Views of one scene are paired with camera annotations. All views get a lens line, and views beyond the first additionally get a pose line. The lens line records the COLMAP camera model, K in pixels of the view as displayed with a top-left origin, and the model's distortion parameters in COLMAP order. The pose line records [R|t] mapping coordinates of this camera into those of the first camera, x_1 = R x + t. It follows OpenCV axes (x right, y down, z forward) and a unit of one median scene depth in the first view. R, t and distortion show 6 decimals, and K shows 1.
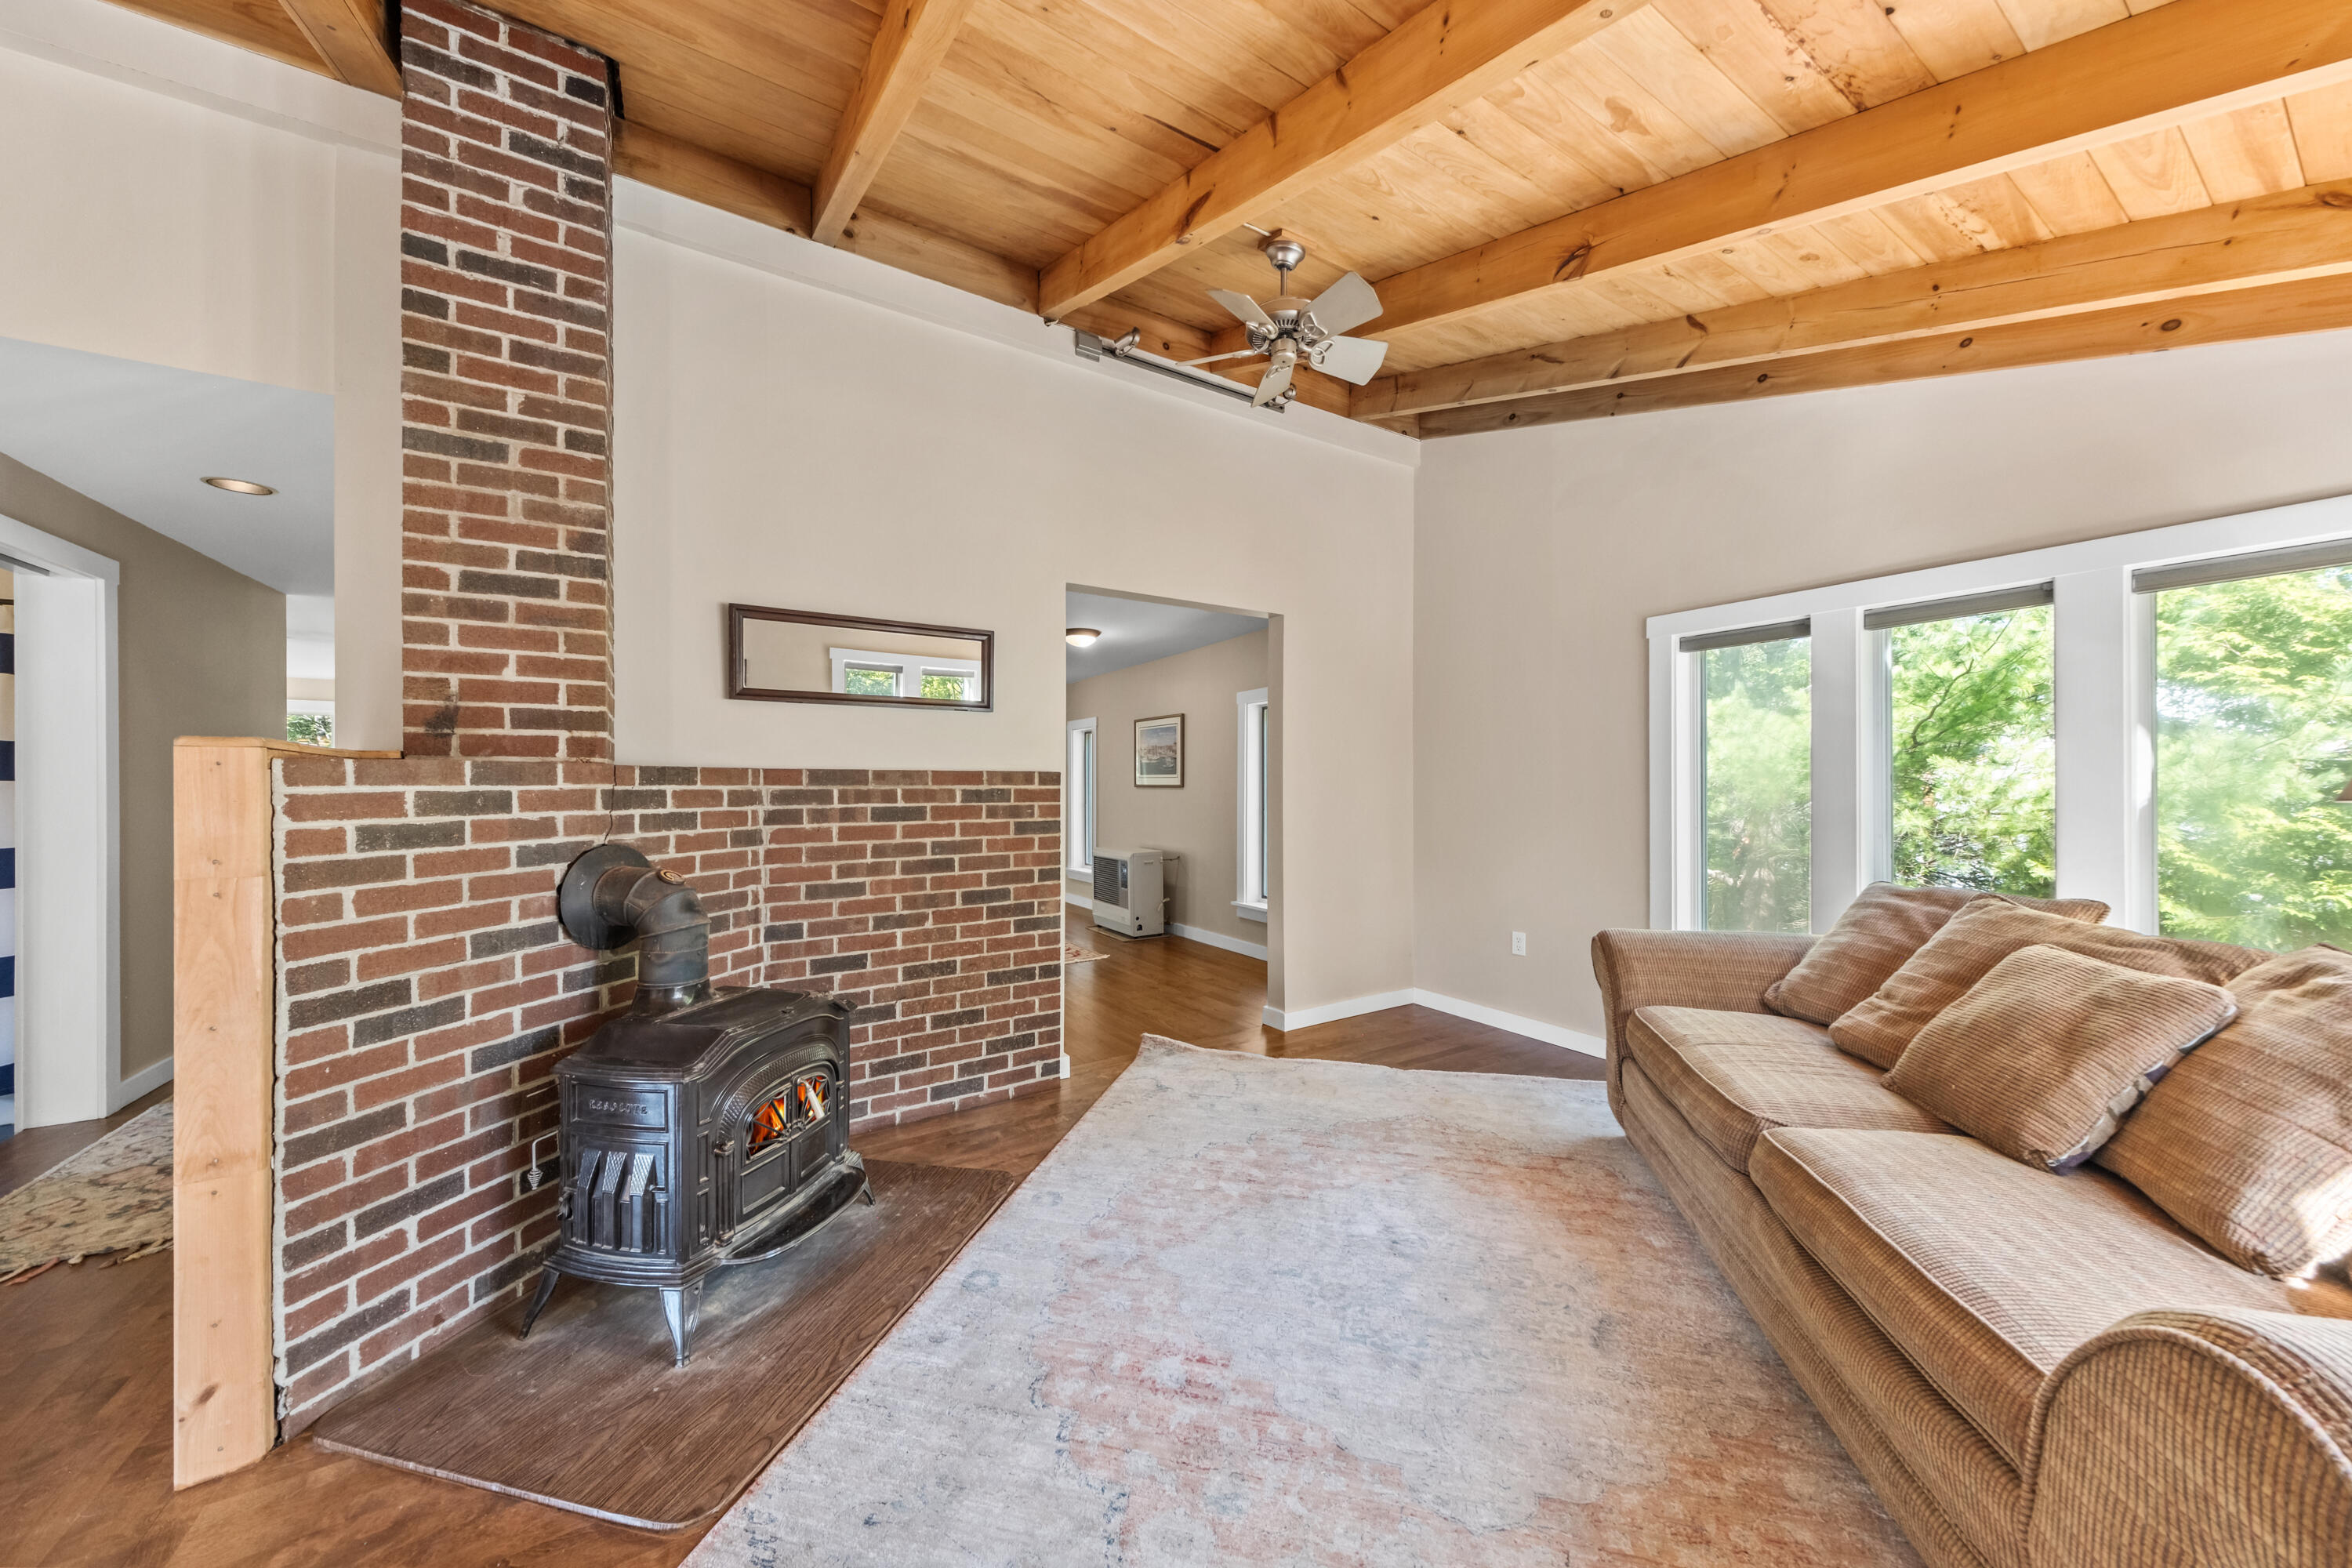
lens RADIAL K [[788.0, 0, 1173.6], [0, 788.0, 789.0], [0, 0, 1]] dist [-0.002471, -0.000142]
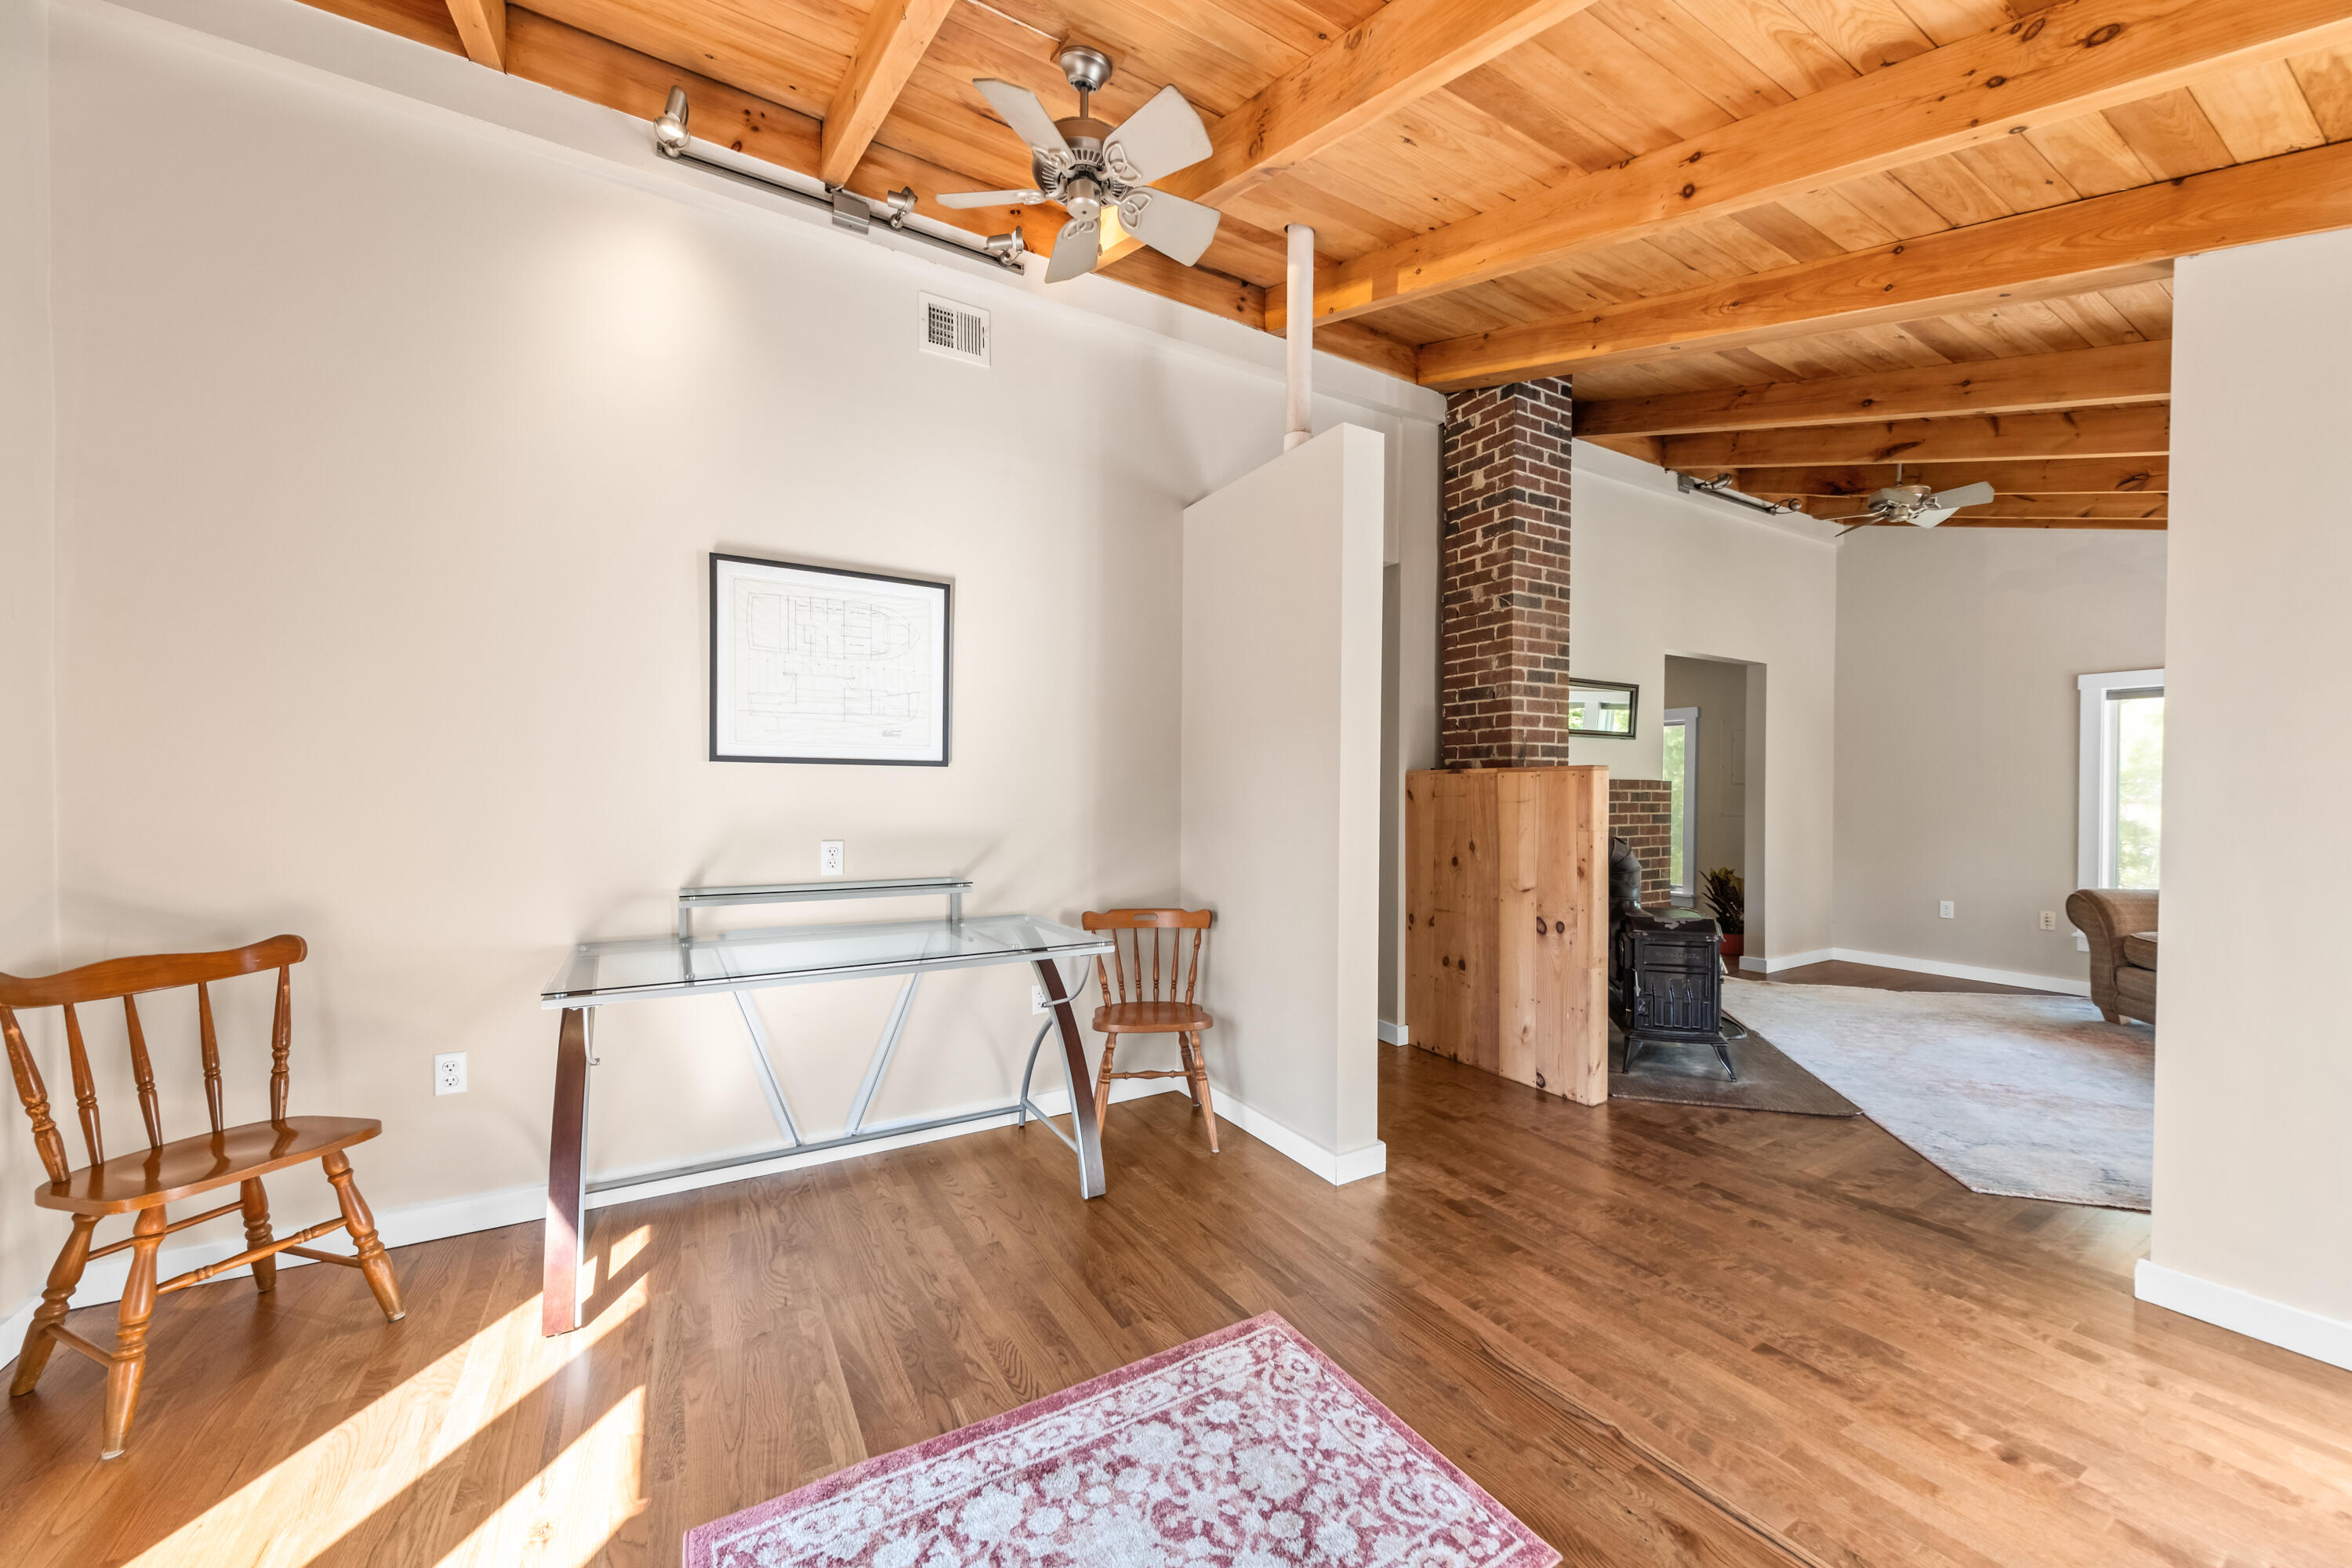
lens RADIAL K [[880.8, 0, 1198.1], [0, 880.8, 792.1], [0, 0, 1]] dist [0.012539, 0.000204]
pose [[0.999958, 0.007807, -0.004711, -1.558659], [-0.007799, 0.999968, 0.001685, 0.005504], [0.004724, -0.001648, 0.999987, -0.978995]]
